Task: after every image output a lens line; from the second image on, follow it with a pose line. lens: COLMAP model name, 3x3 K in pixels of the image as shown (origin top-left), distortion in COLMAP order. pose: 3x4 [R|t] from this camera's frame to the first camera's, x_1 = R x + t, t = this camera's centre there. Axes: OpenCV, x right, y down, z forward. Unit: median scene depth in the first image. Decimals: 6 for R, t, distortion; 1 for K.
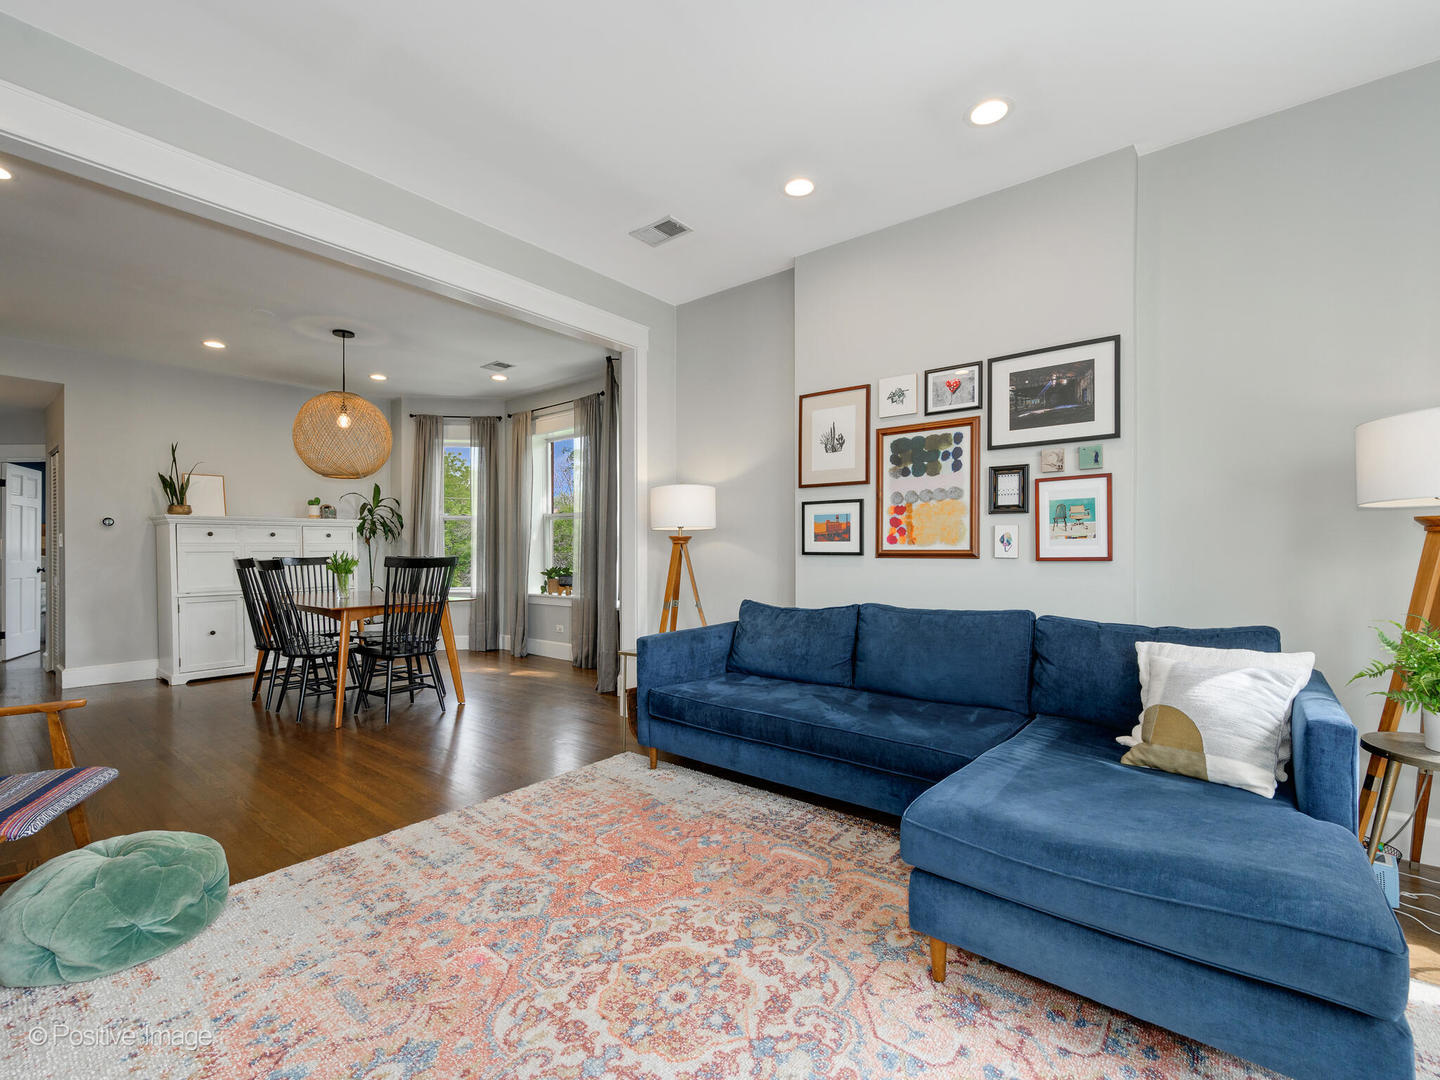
lens RADIAL K [[647.7, 0, 716.5], [0, 647.7, 548.4], [0, 0, 1]] dist [0.001386, 0.000227]
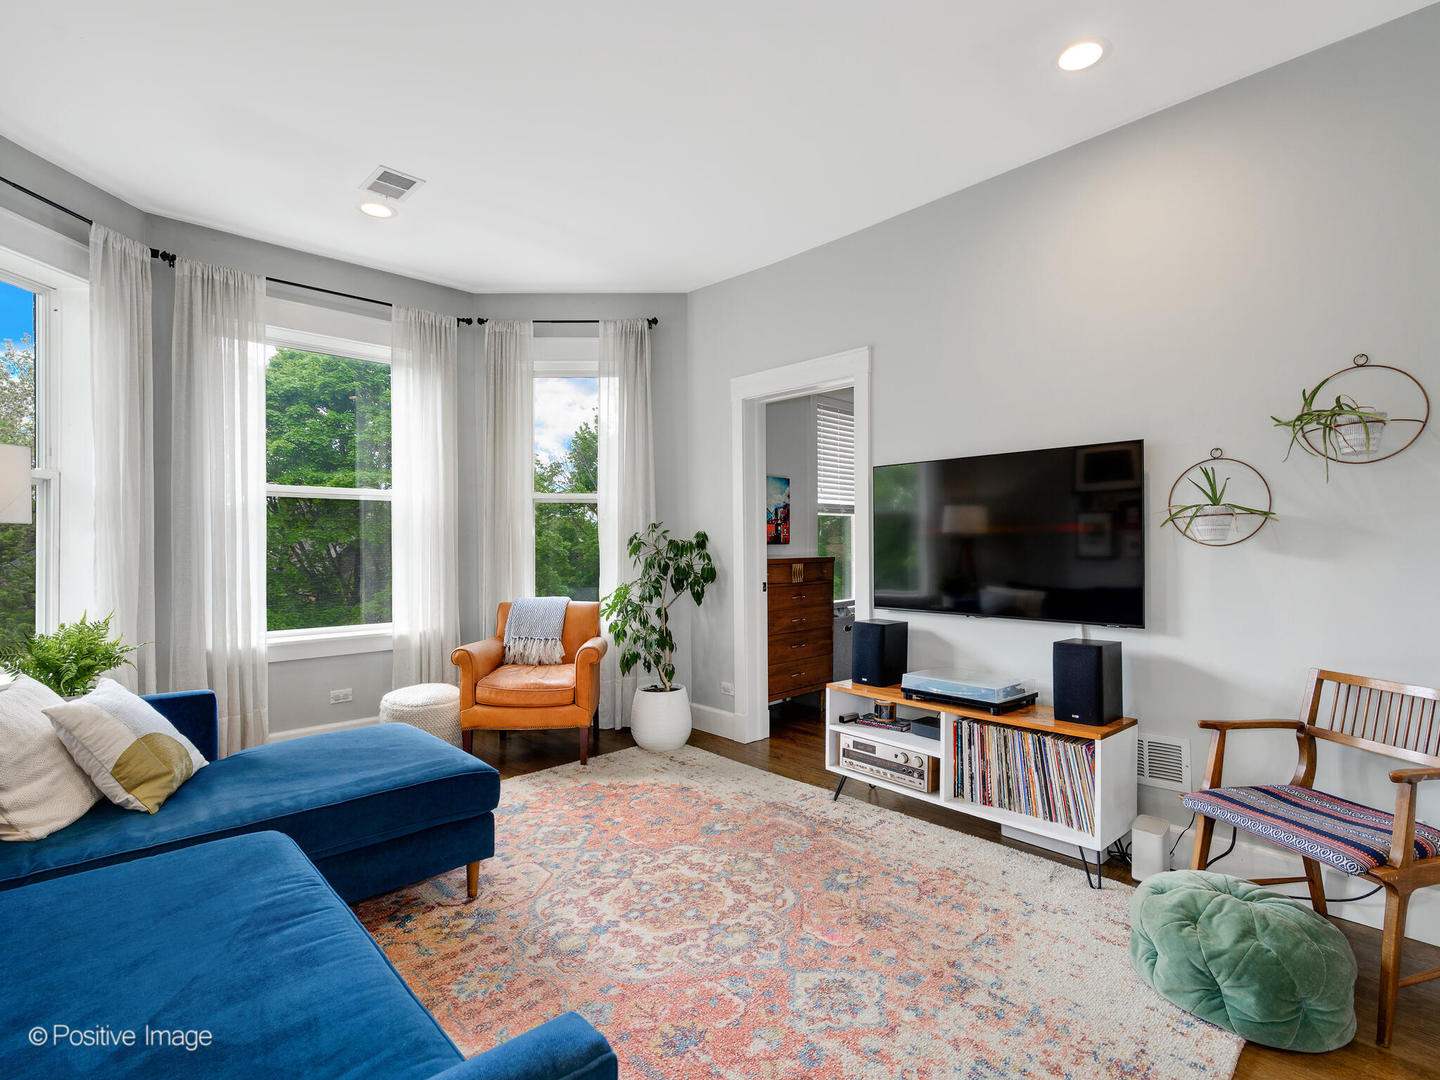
lens RADIAL K [[686.0, 0, 725.3], [0, 686.0, 544.8], [0, 0, 1]] dist [0.000147, 0.000008]
pose [[-0.991420, 0.001333, 0.130705, -0.325061], [0.000268, 0.999967, -0.008162, -0.040816], [-0.130712, -0.008057, -0.991388, 2.132679]]
